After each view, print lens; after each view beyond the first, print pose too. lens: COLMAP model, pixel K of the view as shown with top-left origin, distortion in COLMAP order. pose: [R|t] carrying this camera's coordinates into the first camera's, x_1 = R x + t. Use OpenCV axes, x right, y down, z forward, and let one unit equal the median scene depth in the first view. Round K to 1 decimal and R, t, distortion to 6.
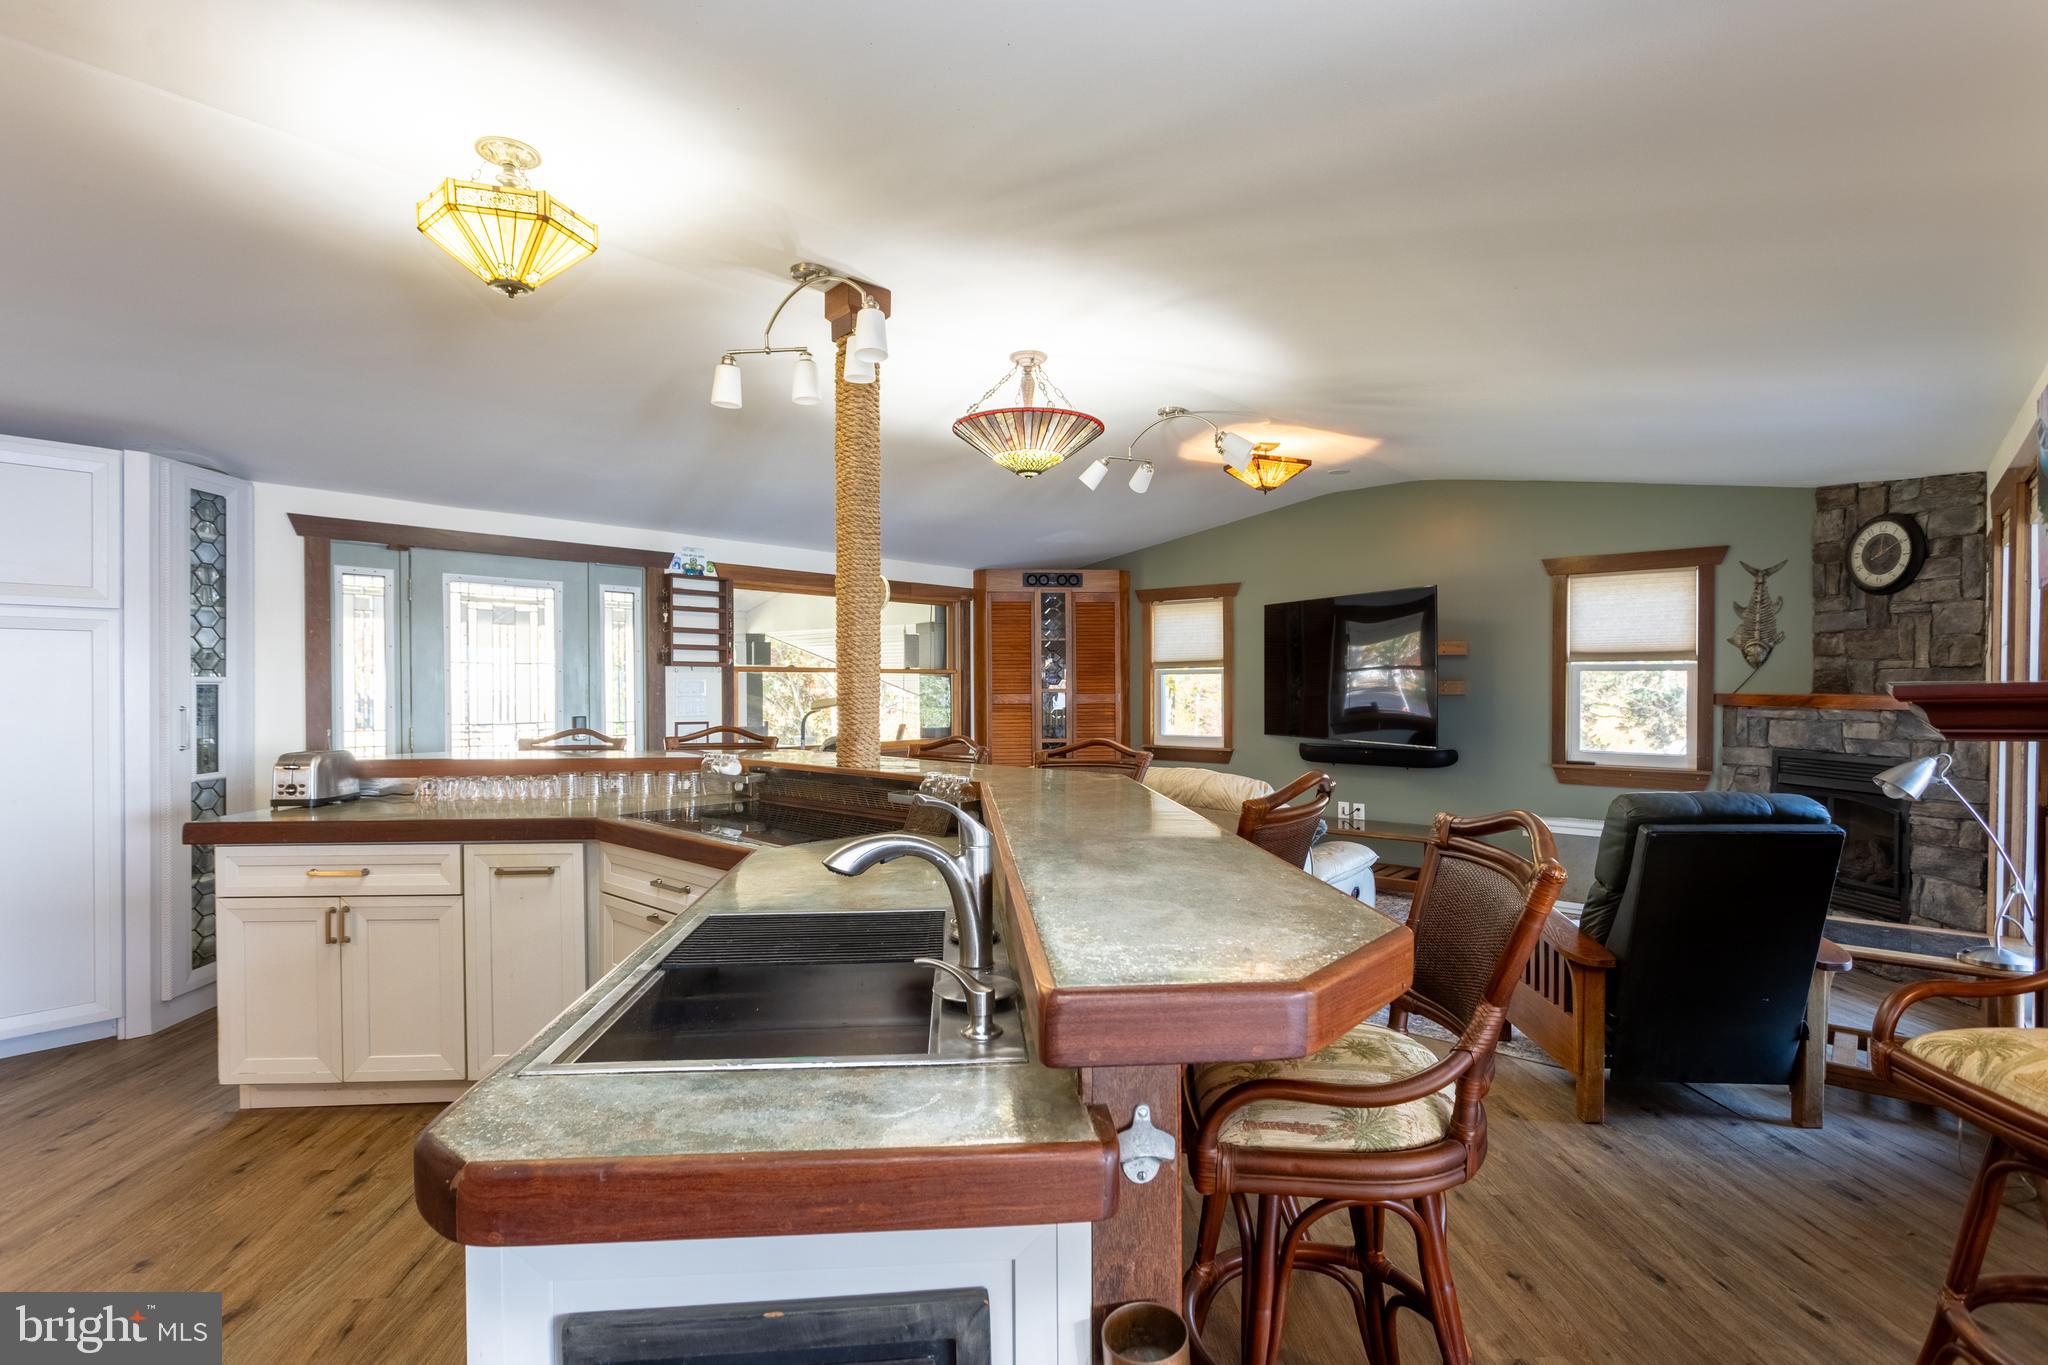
lens RADIAL K [[979.9, 0, 1030.3], [0, 979.9, 690.1], [0, 0, 1]] dist [-0.017040, 0.008275]
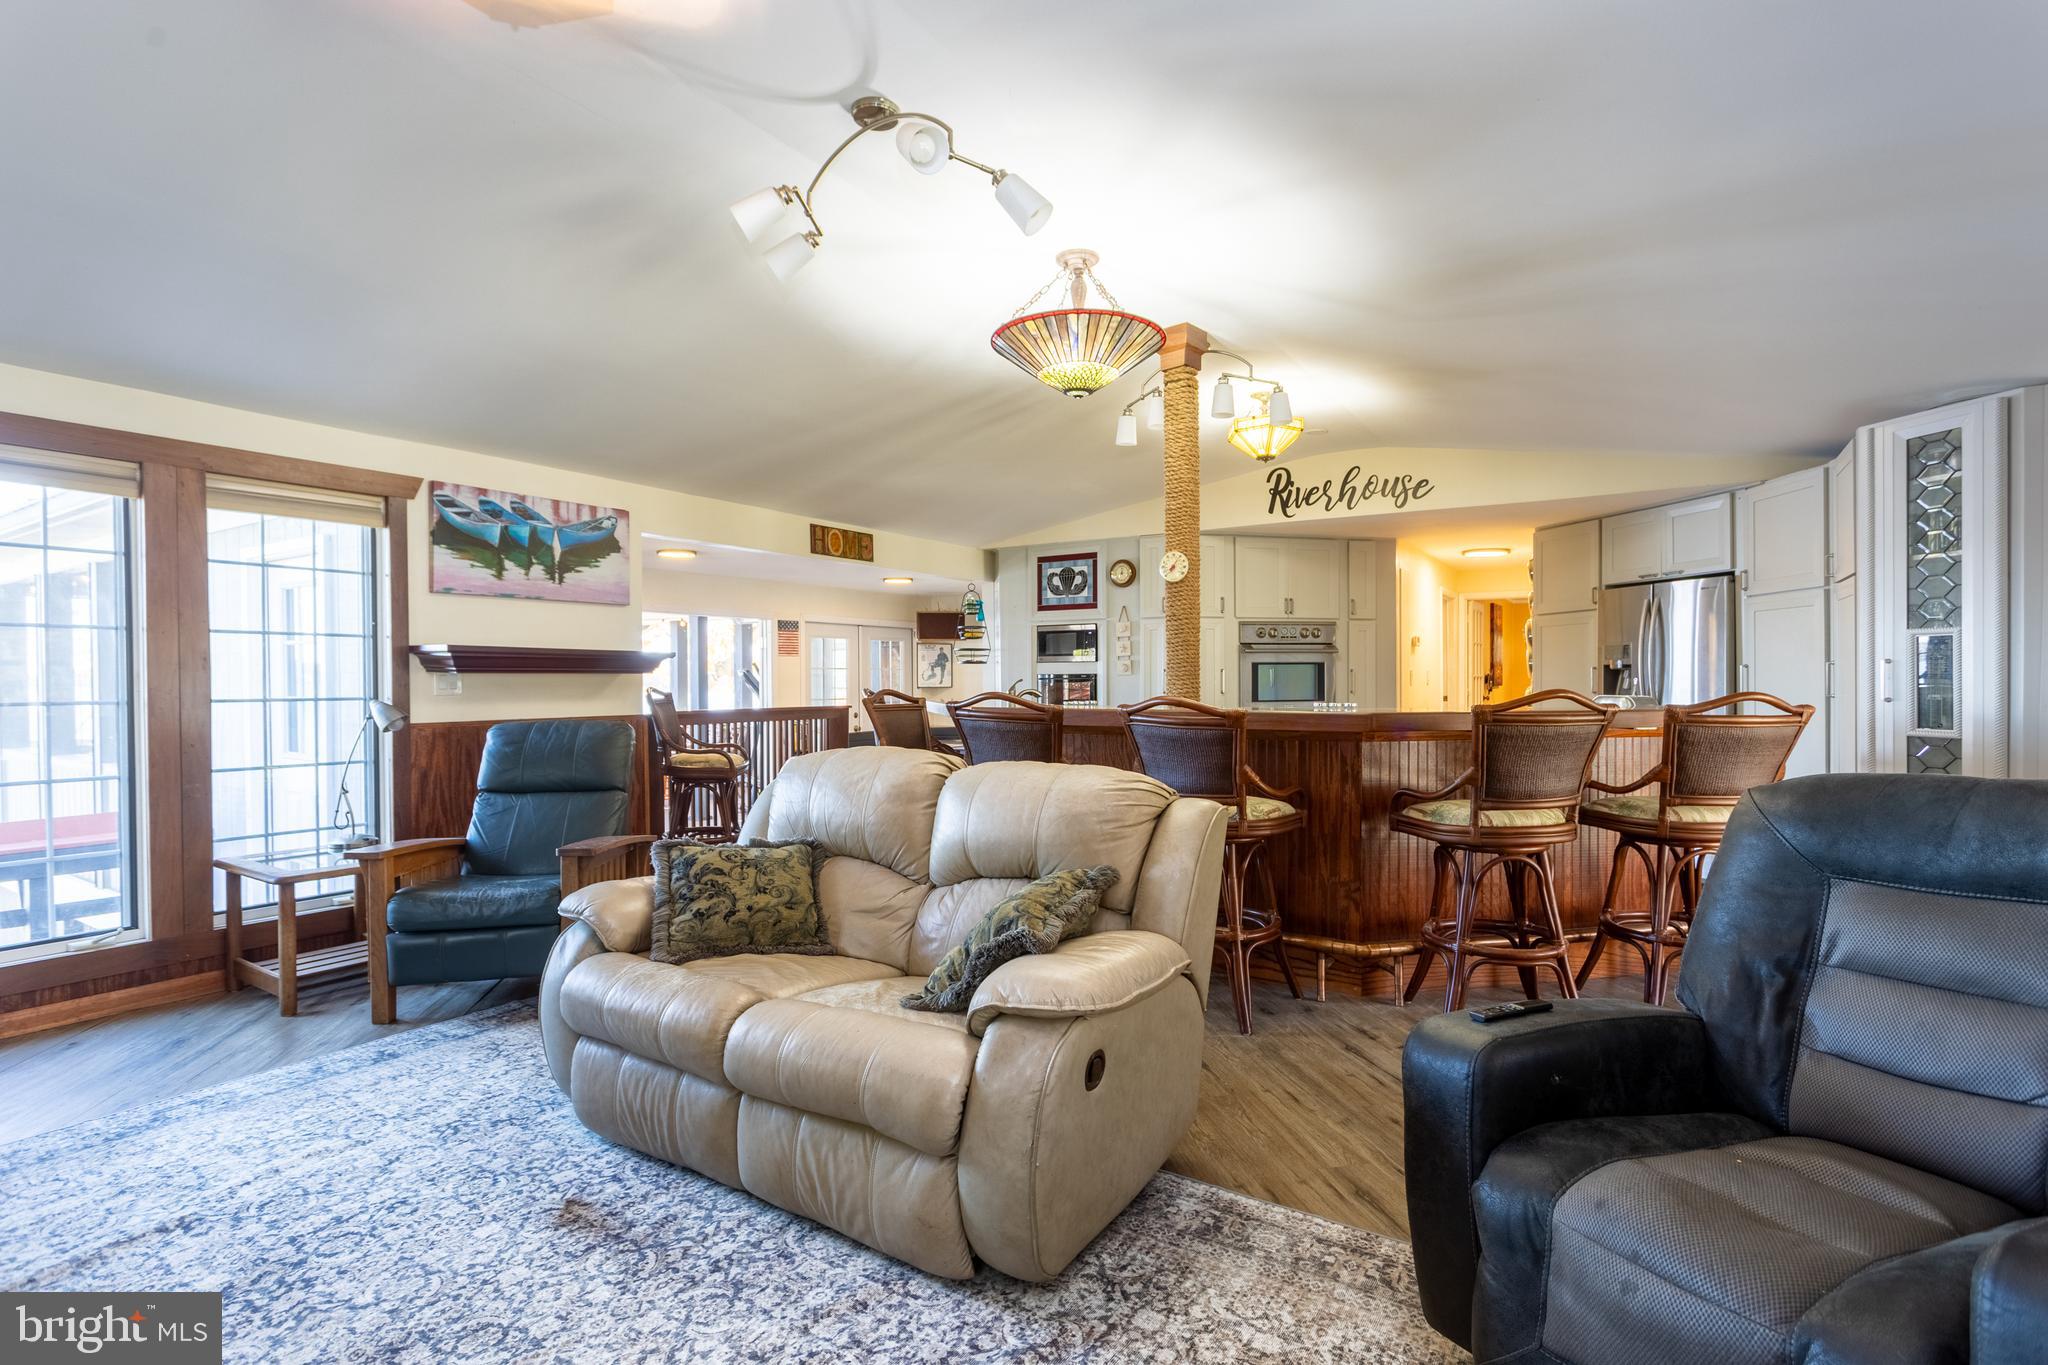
lens RADIAL K [[979.9, 0, 1030.3], [0, 979.9, 690.1], [0, 0, 1]] dist [-0.017040, 0.008275]
pose [[-0.989353, 0.007179, -0.145360, 0.127663], [0.004561, 0.999821, 0.018340, 0.019946], [0.145466, 0.017482, -0.989209, 1.397225]]
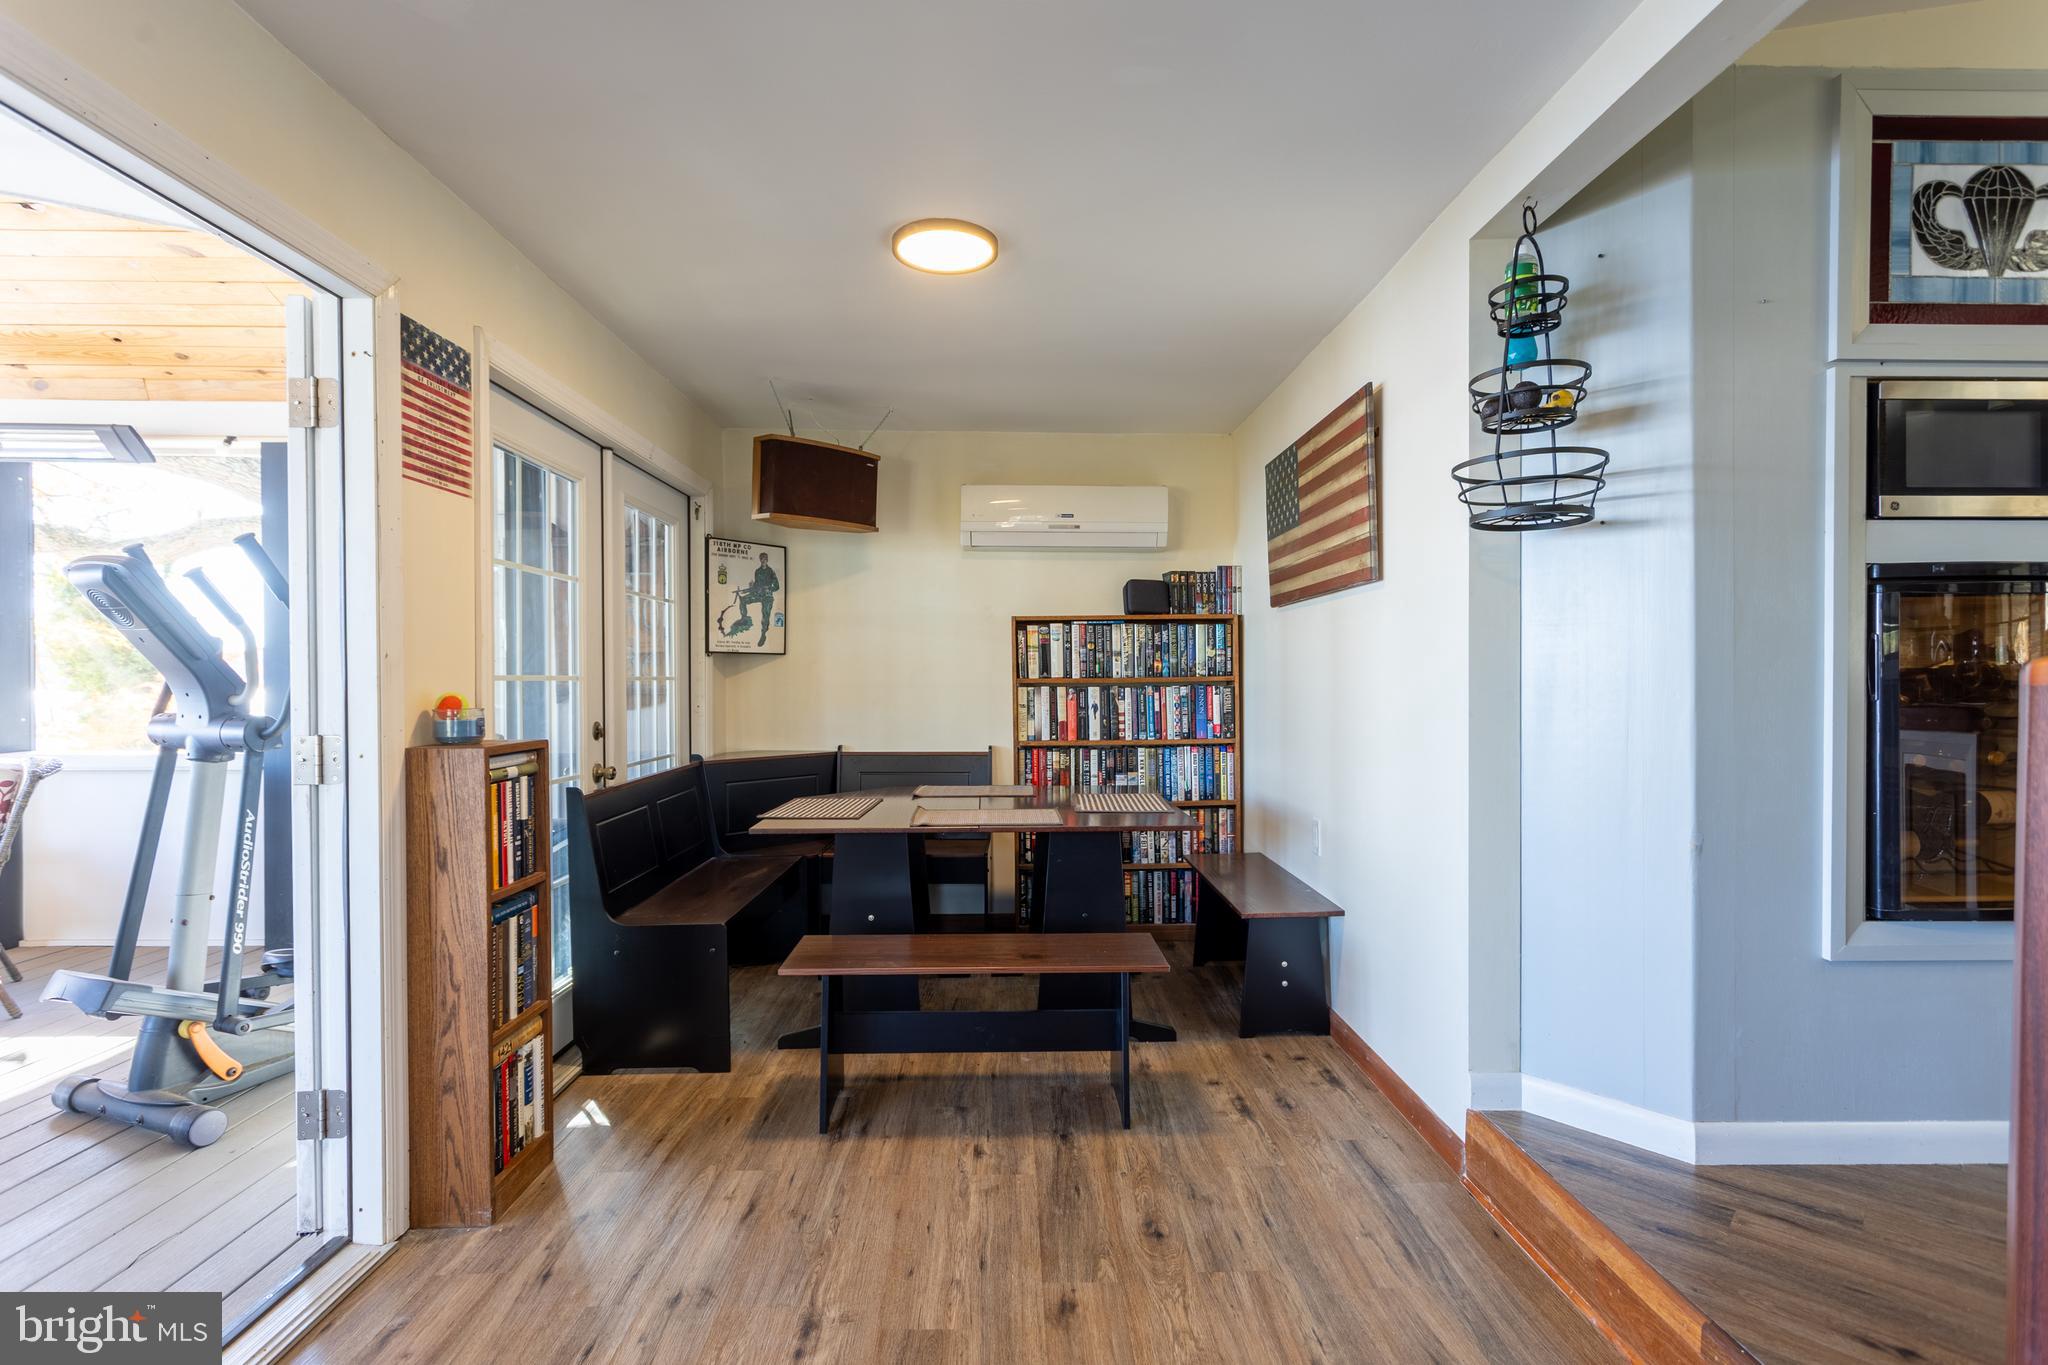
lens RADIAL K [[969.8, 0, 1028.2], [0, 969.8, 689.2], [0, 0, 1]] dist [0.002894, 0.001632]
pose [[-0.737220, 0.007902, -0.675606, 0.406284], [-0.004462, 0.999853, 0.016563, 0.067801], [0.675638, 0.015225, -0.737077, 0.009846]]
